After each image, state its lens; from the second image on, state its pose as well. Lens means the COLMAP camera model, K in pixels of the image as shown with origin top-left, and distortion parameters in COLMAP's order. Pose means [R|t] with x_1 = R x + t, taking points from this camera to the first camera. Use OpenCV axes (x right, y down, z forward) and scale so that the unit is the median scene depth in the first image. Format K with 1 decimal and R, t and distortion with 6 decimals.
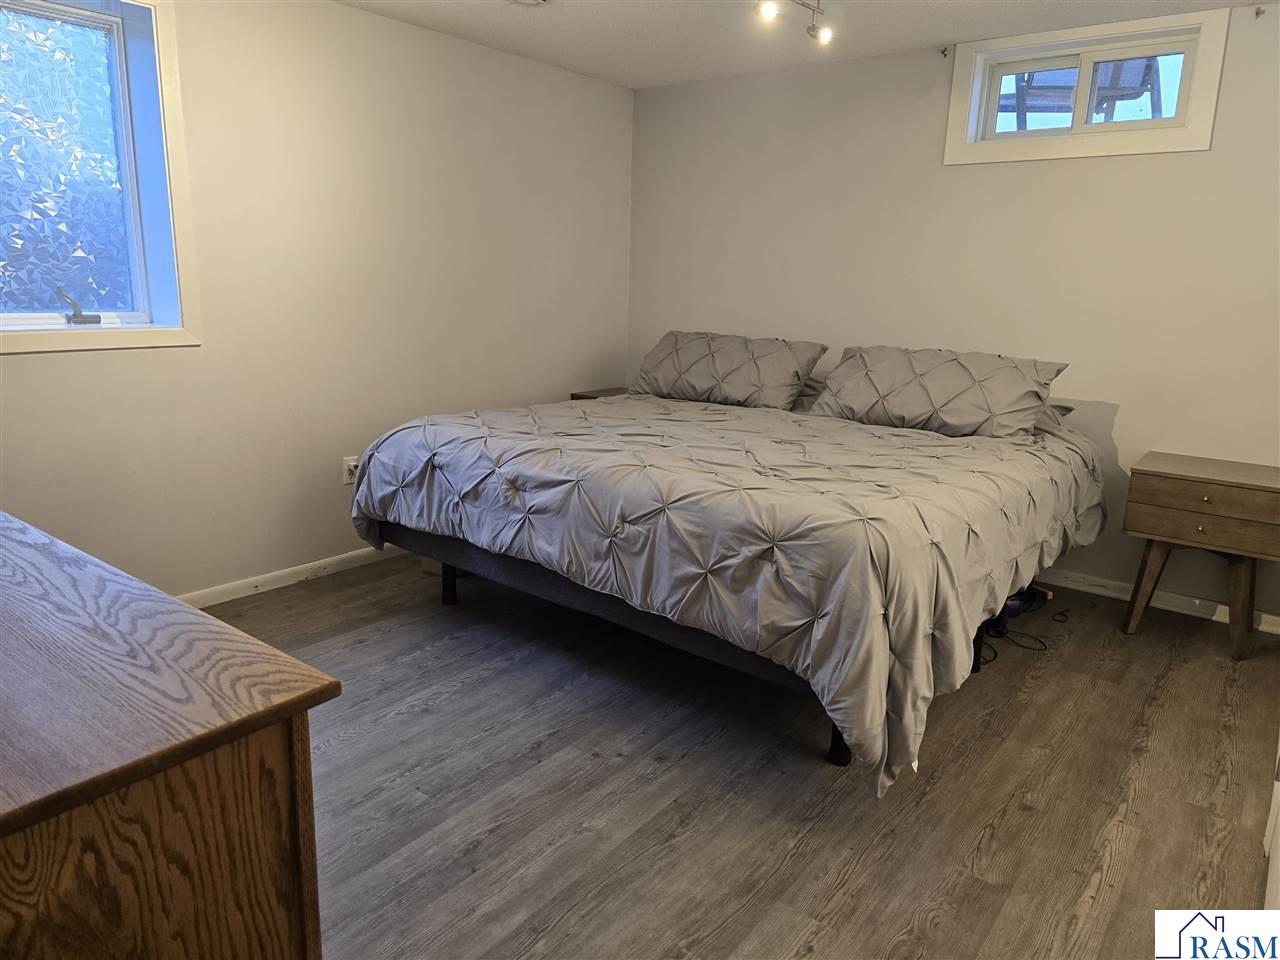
lens RADIAL K [[858.8, 0, 646.4], [0, 858.8, 478.2], [0, 0, 1]] dist [0.045597, -0.034411]
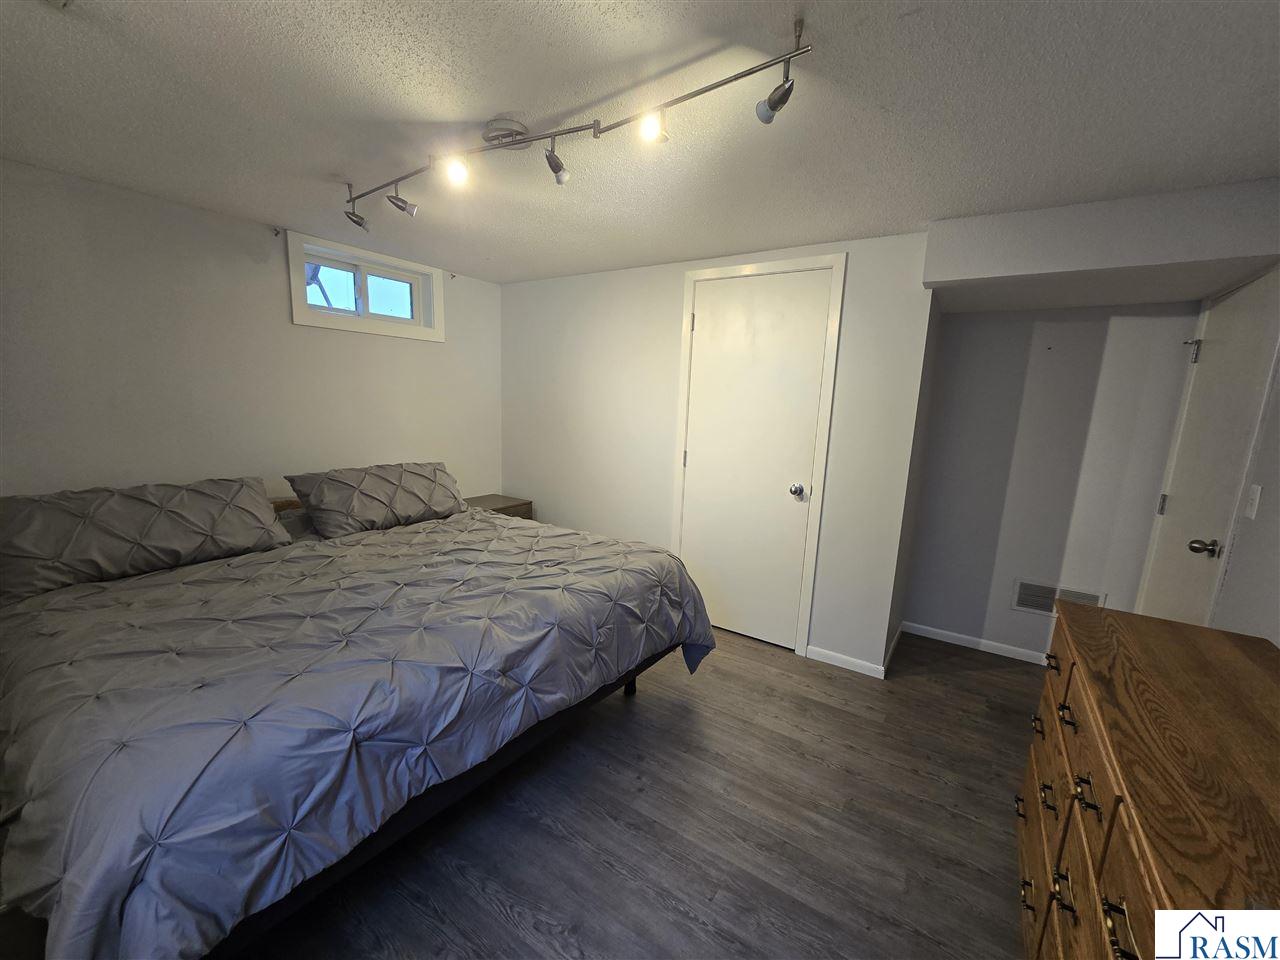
lens RADIAL K [[517.0, 0, 641.2], [0, 517.0, 503.4], [0, 0, 1]] dist [-0.001157, -0.000100]
pose [[-0.064089, -0.221972, 0.972945, -0.693641], [0.189624, 0.954478, 0.230250, -0.276976], [-0.979763, 0.199250, -0.019080, 0.850767]]
